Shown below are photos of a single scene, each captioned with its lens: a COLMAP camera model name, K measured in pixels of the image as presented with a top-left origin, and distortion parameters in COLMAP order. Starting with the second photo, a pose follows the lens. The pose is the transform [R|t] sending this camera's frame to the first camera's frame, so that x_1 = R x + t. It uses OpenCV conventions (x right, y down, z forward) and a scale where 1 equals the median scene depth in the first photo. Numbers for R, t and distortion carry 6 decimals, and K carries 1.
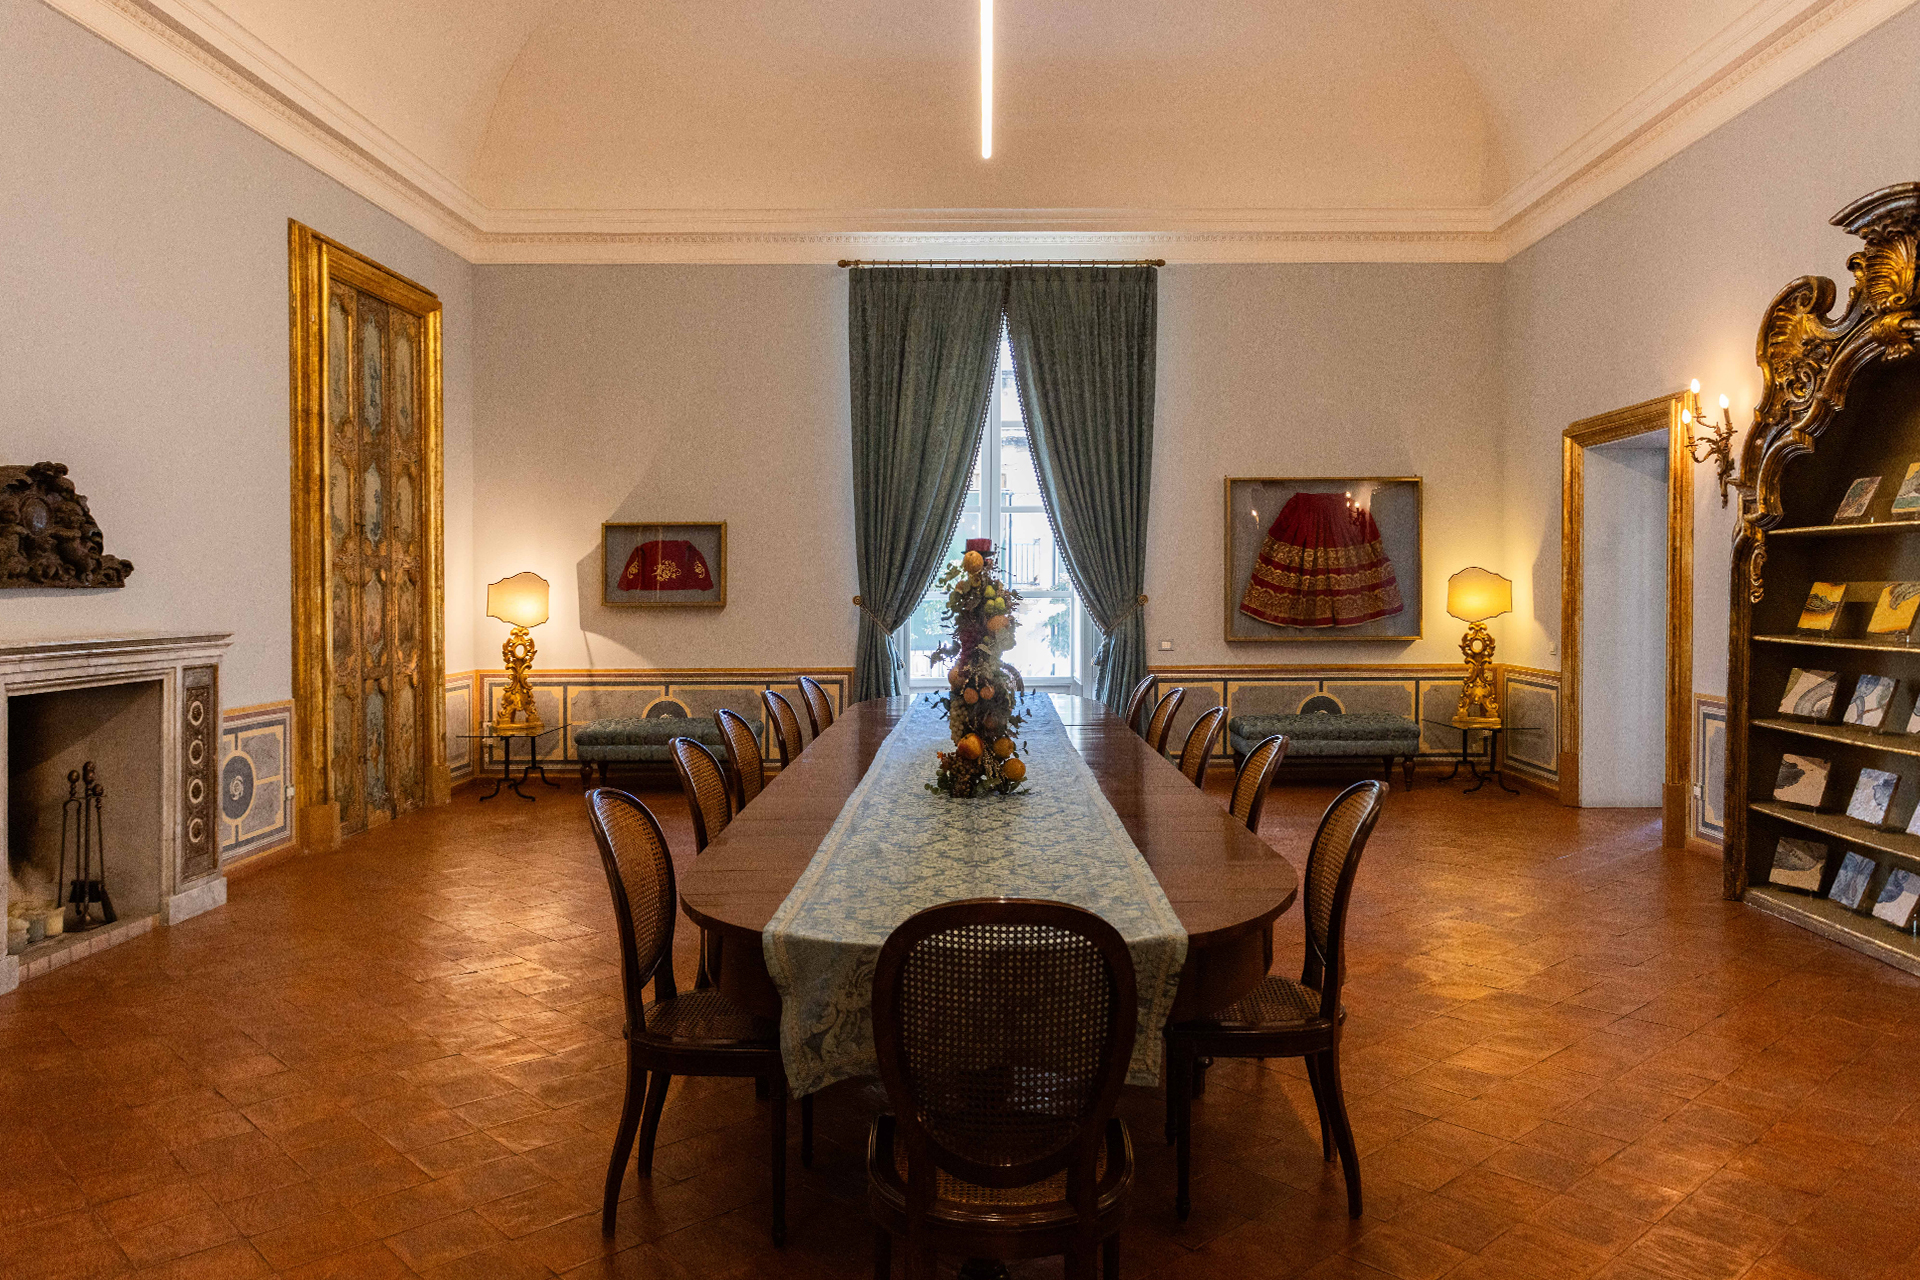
lens RADIAL K [[1379.7, 0, 961.5], [0, 1379.7, 634.7], [0, 0, 1]] dist [-0.001273, 0.005800]
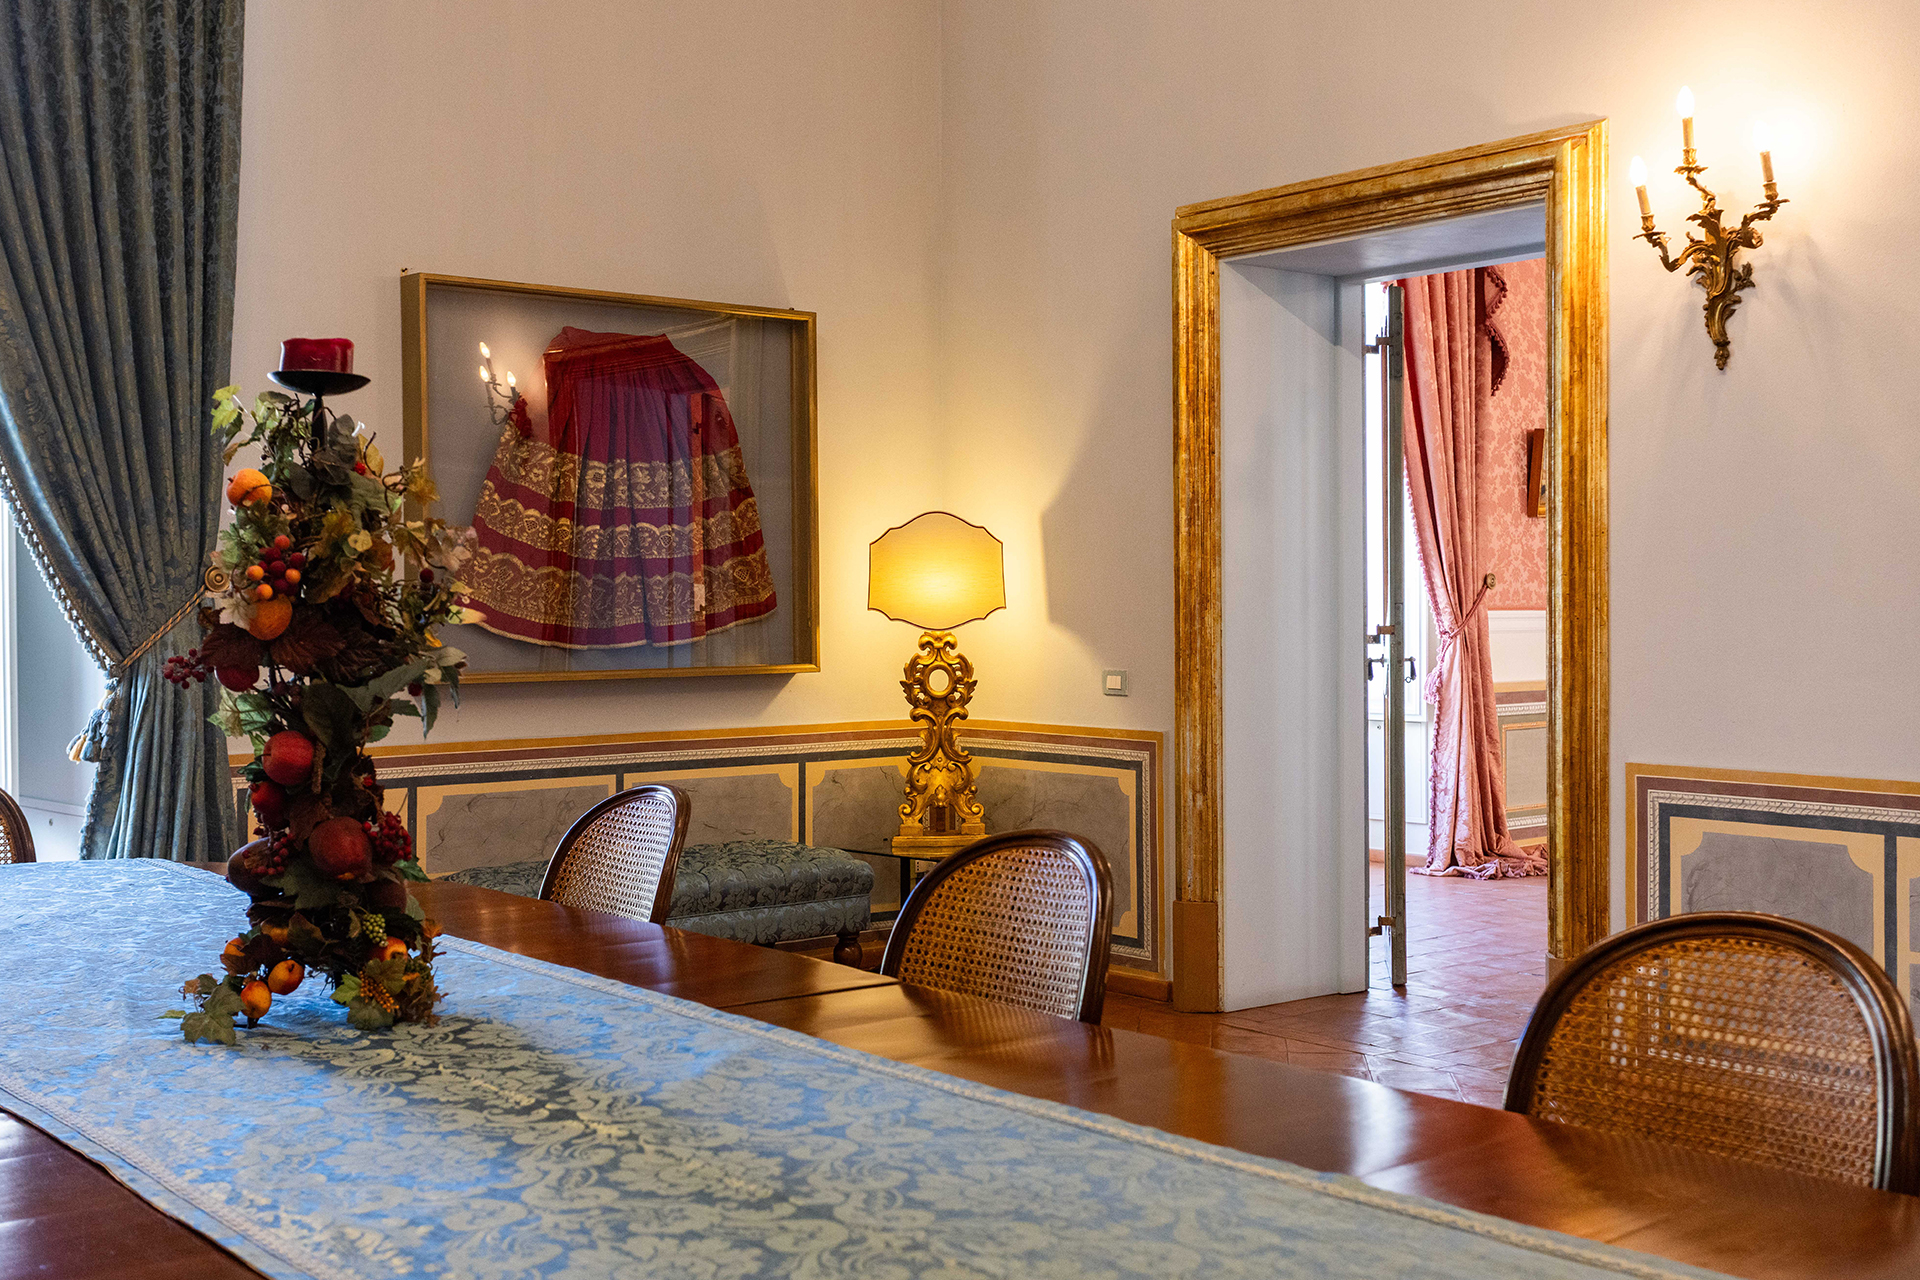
lens RADIAL K [[2132.9, 0, 956.9], [0, 2132.9, 632.5], [0, 0, 1]] dist [-0.022622, 0.000000]
pose [[0.766241, -0.006715, 0.642518, -0.083885], [0.022517, 0.999612, -0.016405, 0.003354], [-0.642159, 0.027038, 0.766095, 0.438994]]
